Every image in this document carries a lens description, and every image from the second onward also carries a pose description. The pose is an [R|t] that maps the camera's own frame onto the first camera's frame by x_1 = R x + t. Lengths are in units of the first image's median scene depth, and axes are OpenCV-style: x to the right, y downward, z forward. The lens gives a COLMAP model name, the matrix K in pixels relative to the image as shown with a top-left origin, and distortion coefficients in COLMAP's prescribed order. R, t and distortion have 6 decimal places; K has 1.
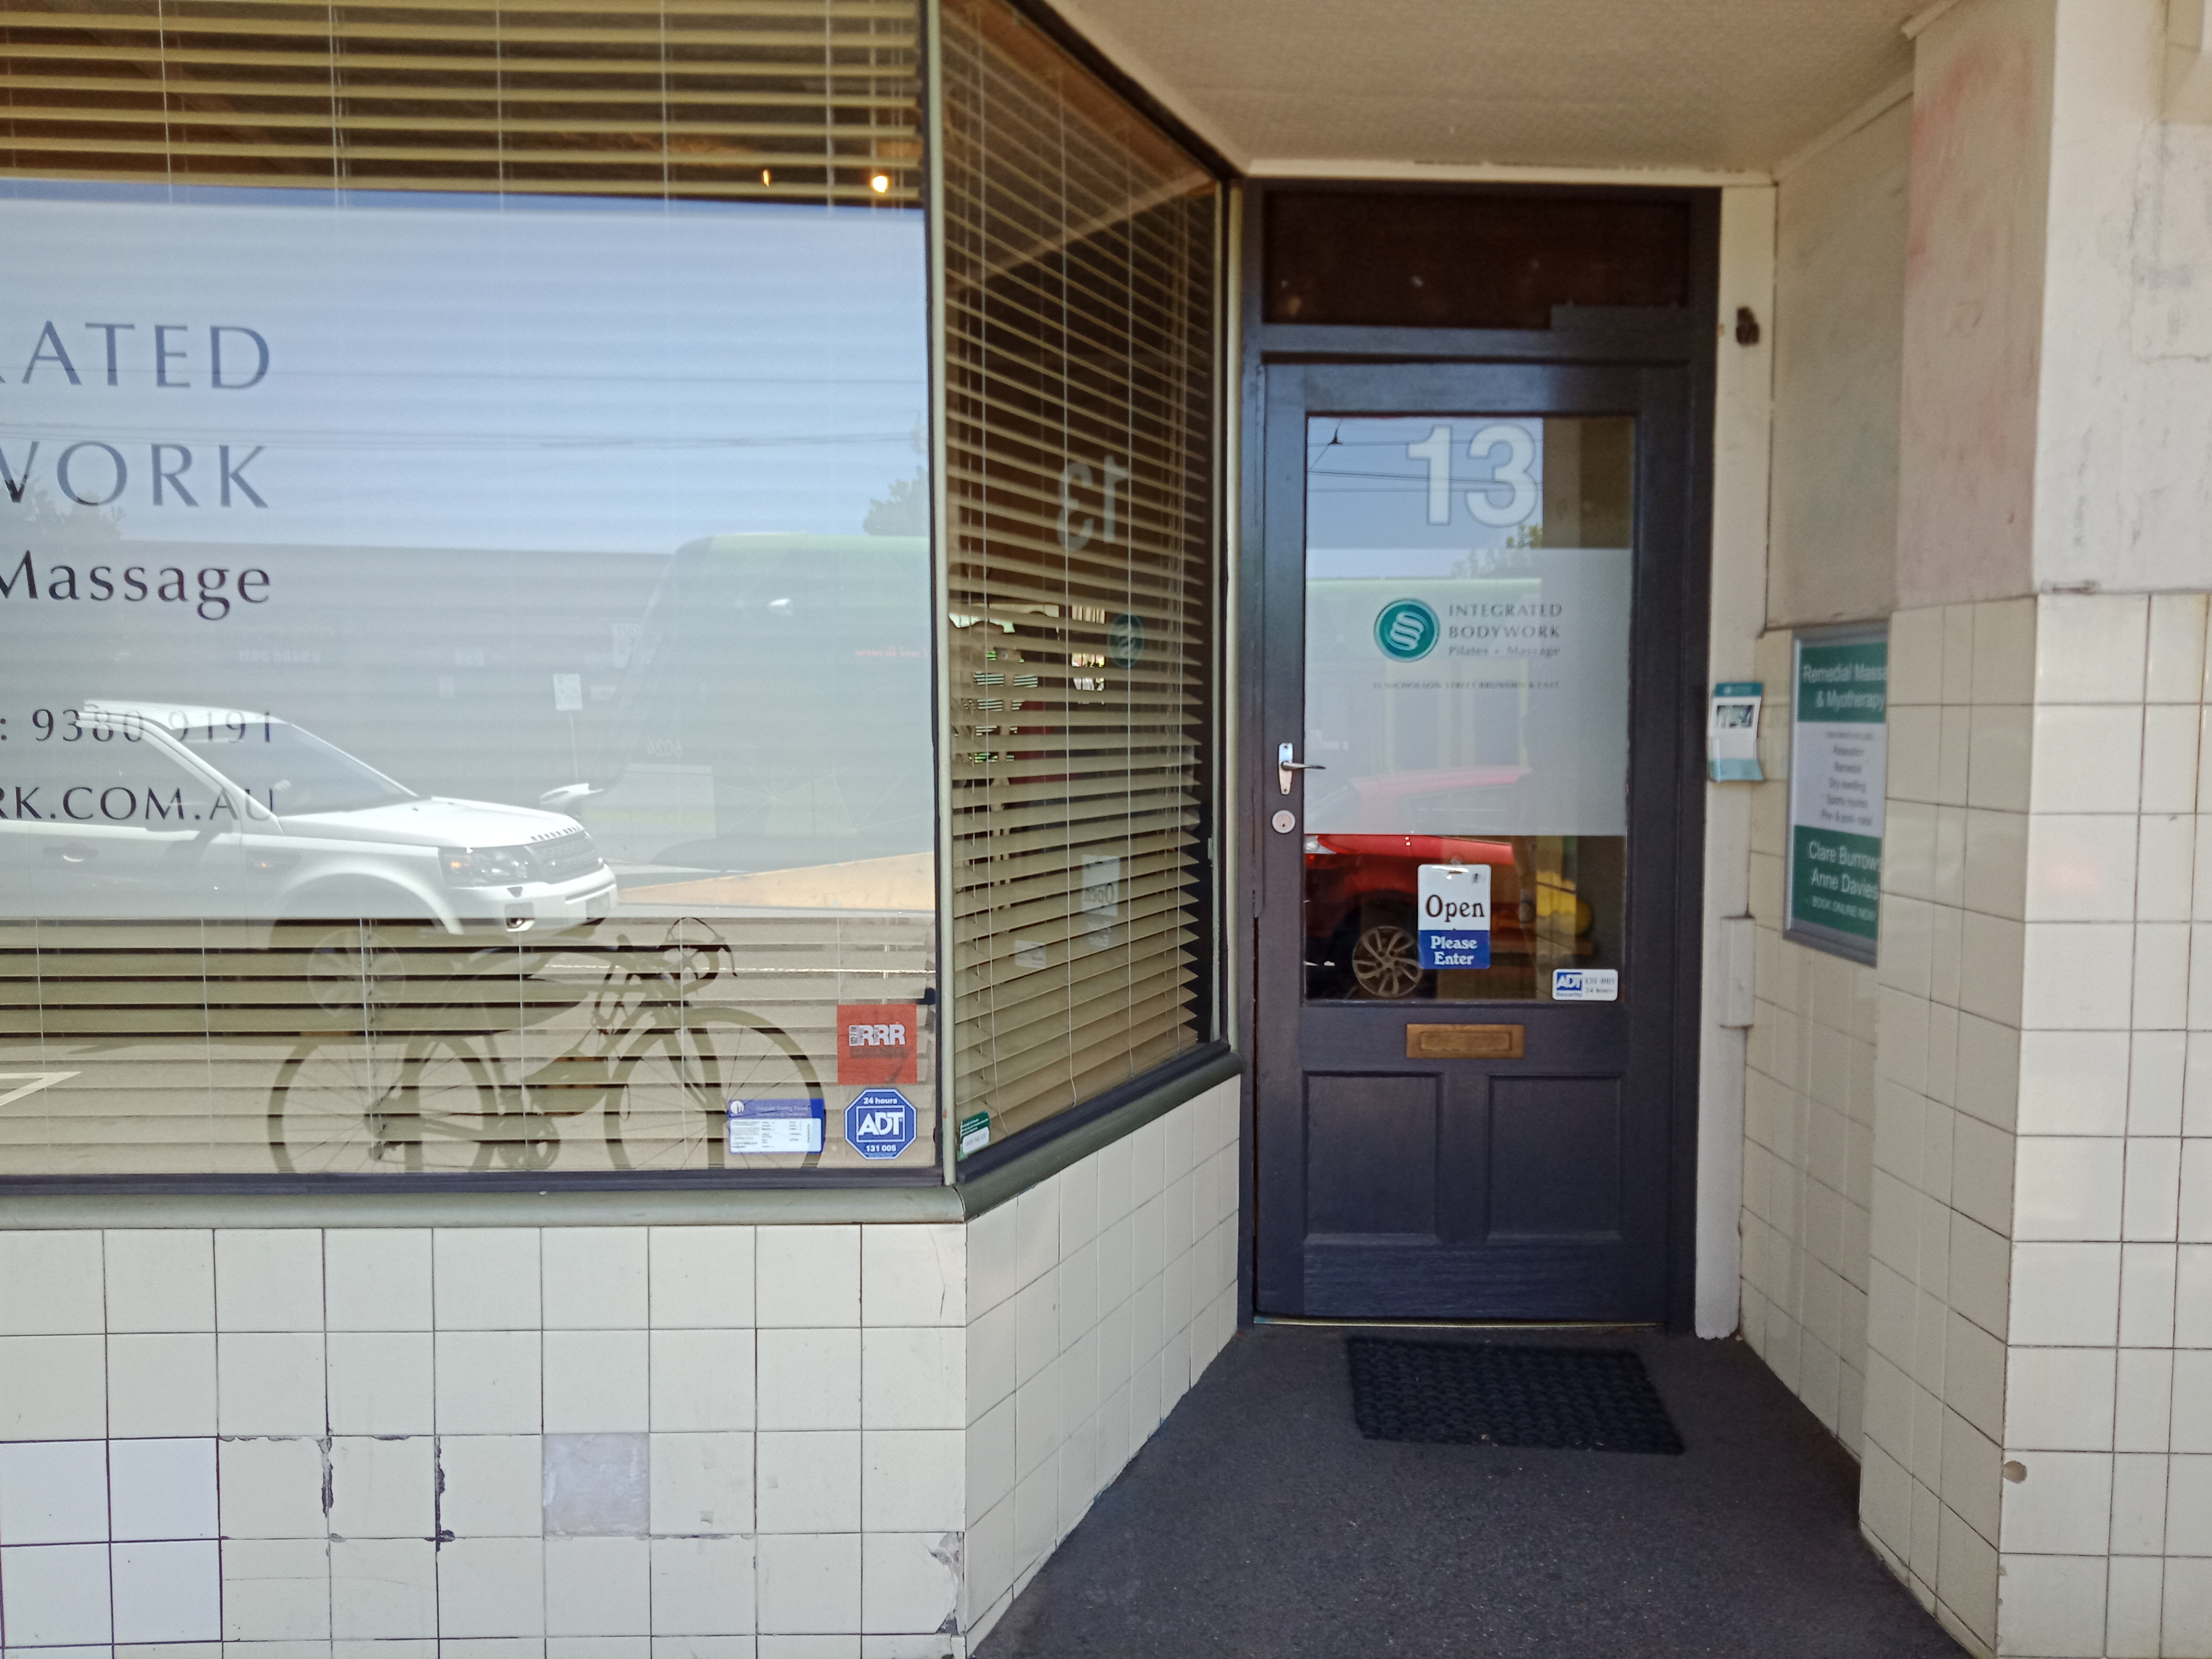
lens RADIAL K [[1638.1, 0, 1106.0], [0, 1638.1, 829.5], [0, 0, 1]] dist [0.022995, 0.029780]
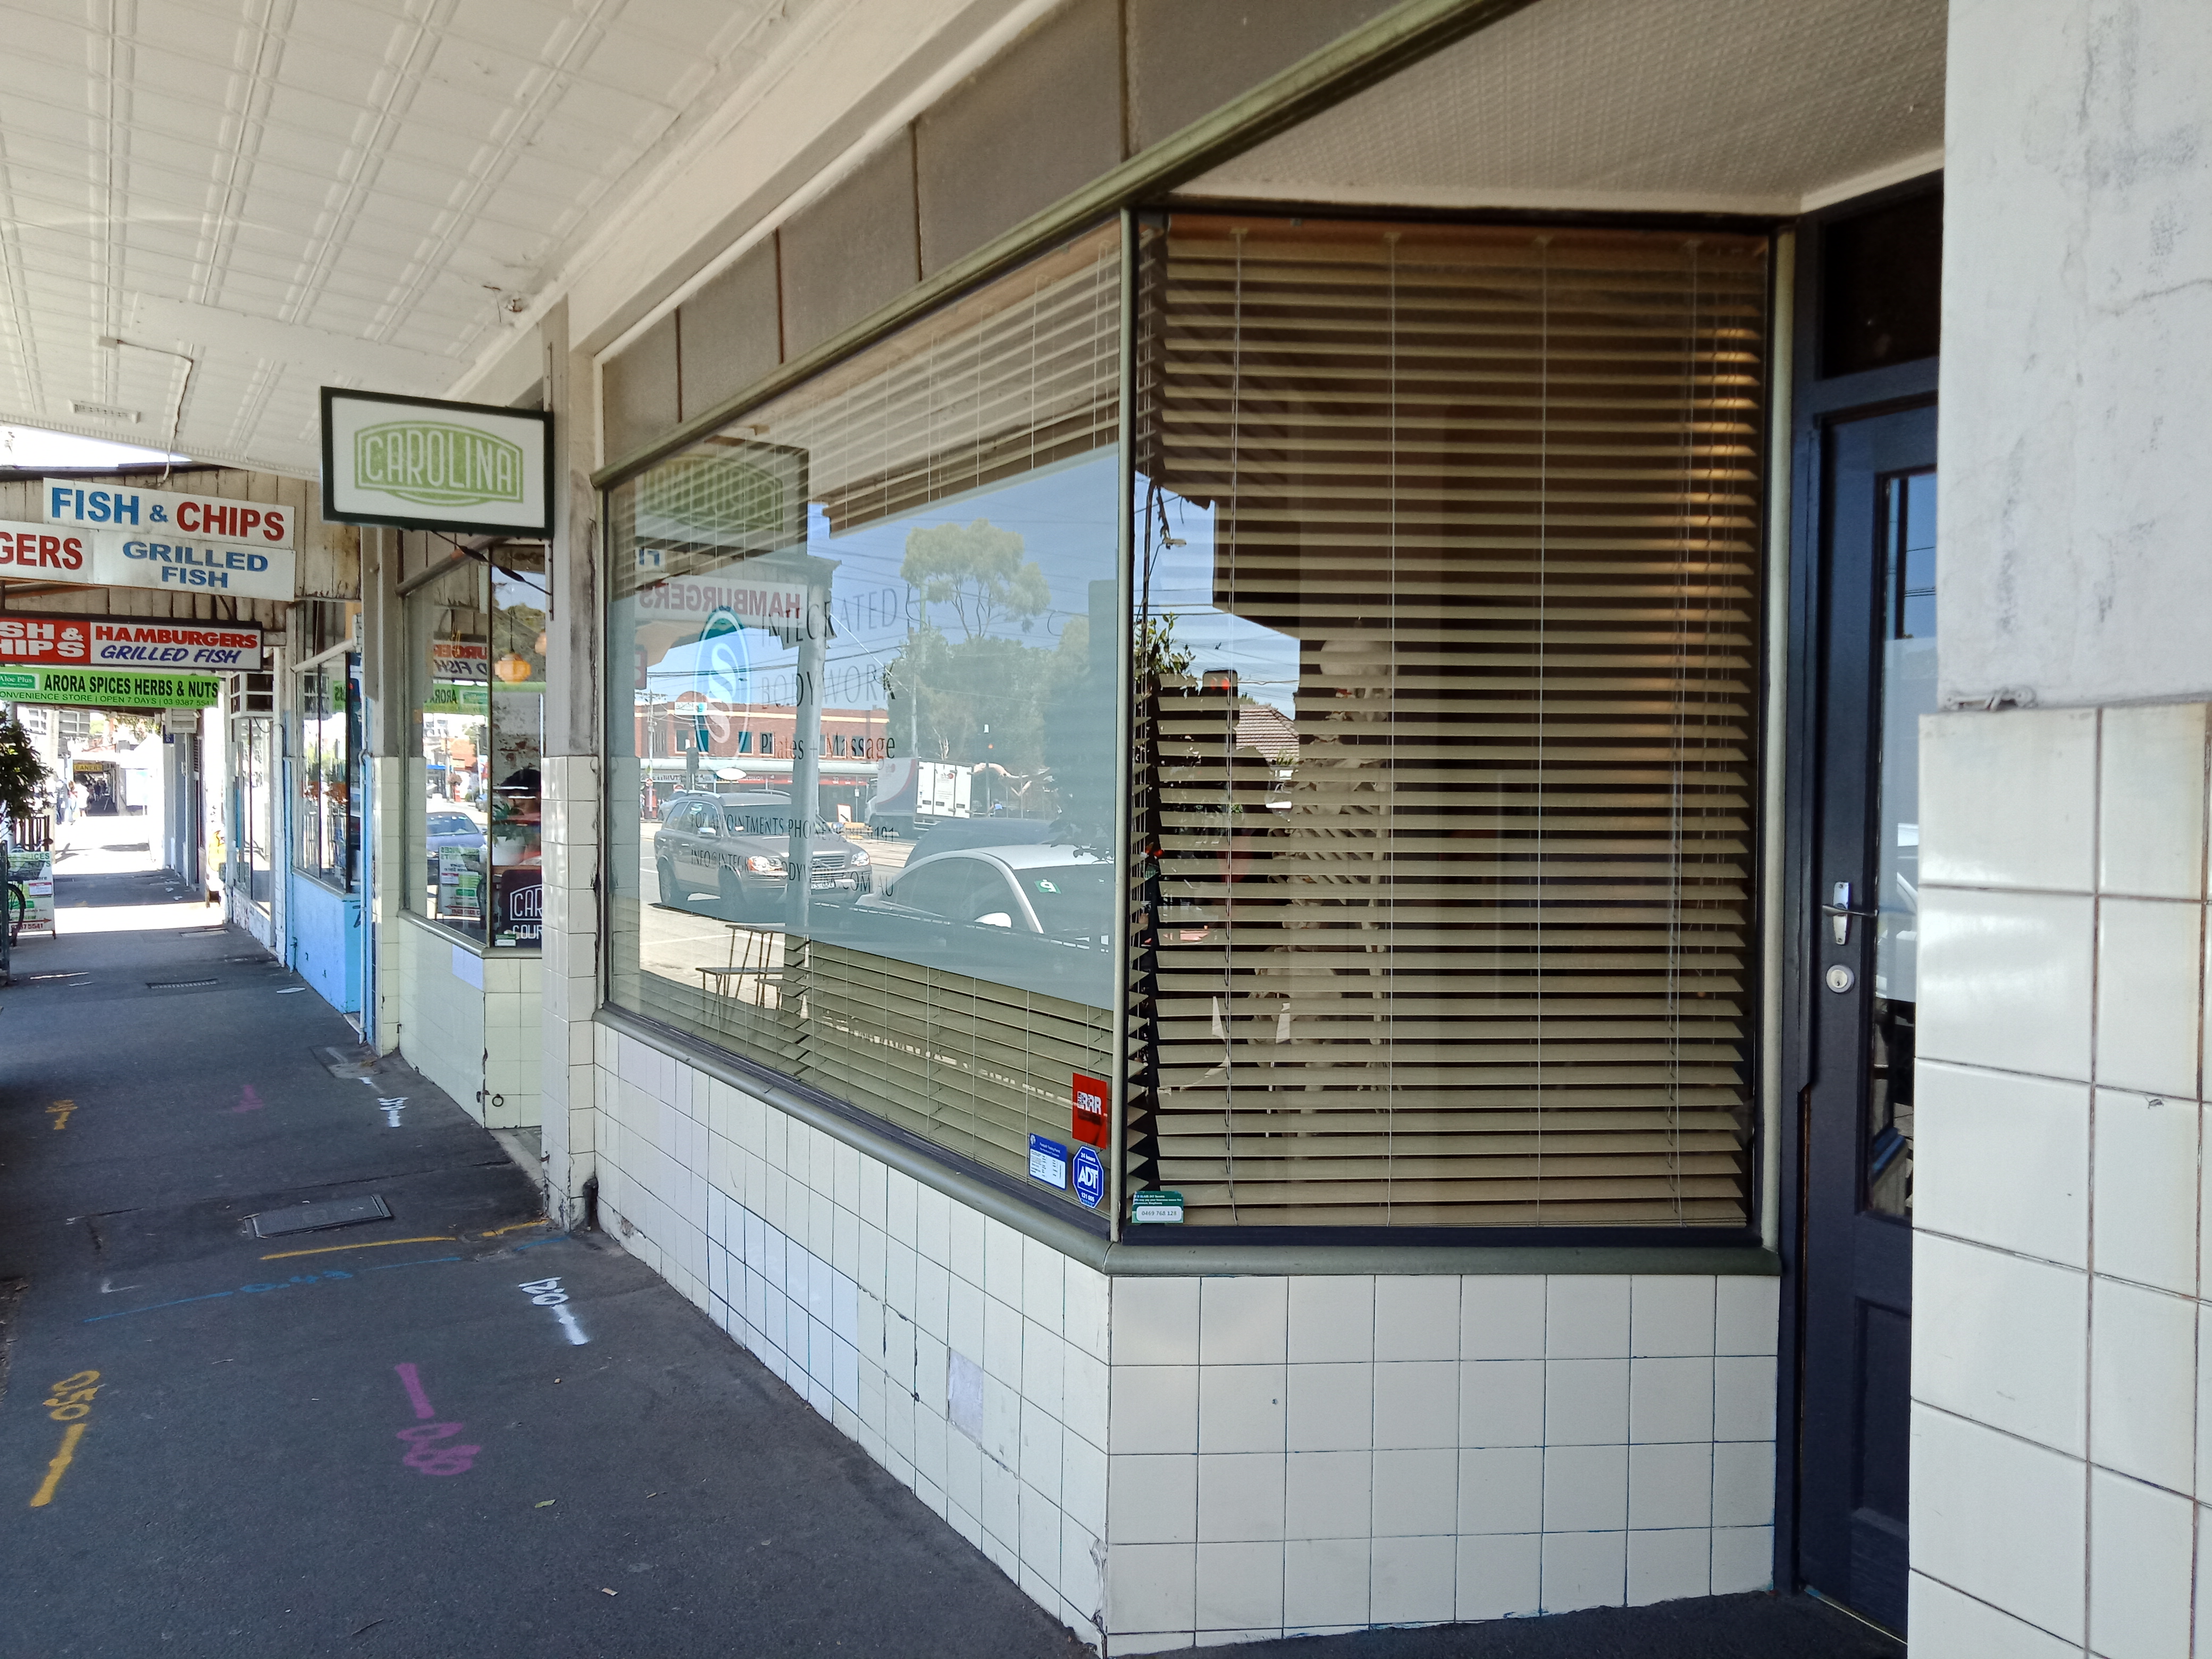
lens RADIAL K [[1638.1, 0, 1106.0], [0, 1638.1, 829.5], [0, 0, 1]] dist [0.022995, 0.029780]
pose [[0.493214, 0.026256, -0.869512, 0.965943], [-0.068085, 0.997643, -0.008494, -0.070807], [0.867240, 0.063390, 0.493839, 0.417776]]
